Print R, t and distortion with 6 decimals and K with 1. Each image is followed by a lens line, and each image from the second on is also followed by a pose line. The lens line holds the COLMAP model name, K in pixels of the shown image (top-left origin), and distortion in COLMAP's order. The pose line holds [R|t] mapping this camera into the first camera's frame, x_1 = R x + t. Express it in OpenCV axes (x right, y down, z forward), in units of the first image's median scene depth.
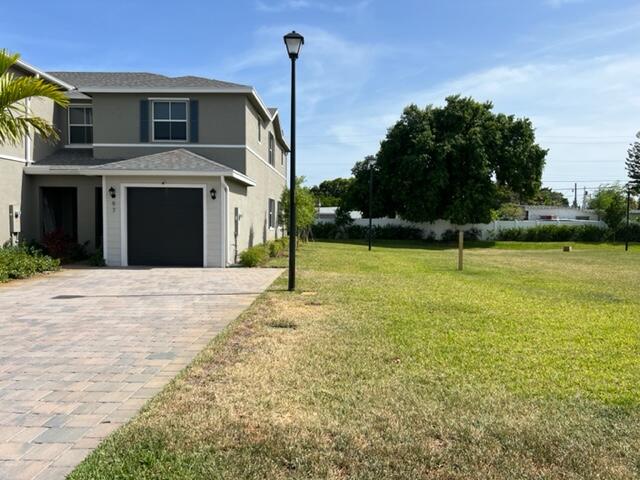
lens RADIAL K [[483.4, 0, 320.3], [0, 483.4, 239.9], [0, 0, 1]] dist [0.046807, -0.031990]
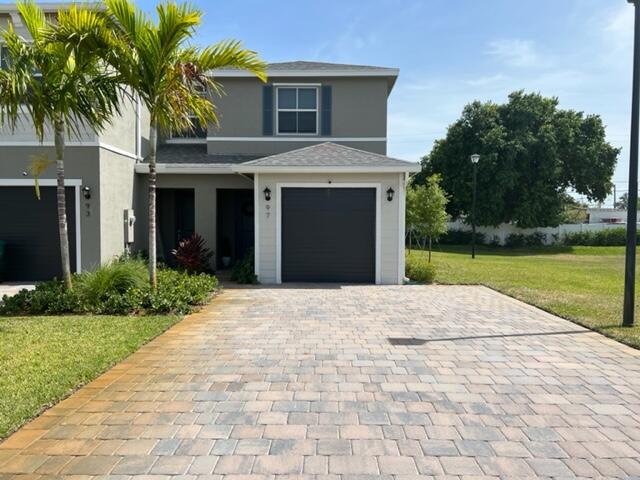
lens RADIAL K [[483.4, 0, 320.8], [0, 483.4, 241.9], [0, 0, 1]] dist [0.046807, -0.031990]
pose [[0.999794, -0.006503, 0.019220, -0.269184], [0.006575, 0.999972, -0.003692, -0.009910], [-0.019195, 0.003817, 0.999808, 0.140556]]
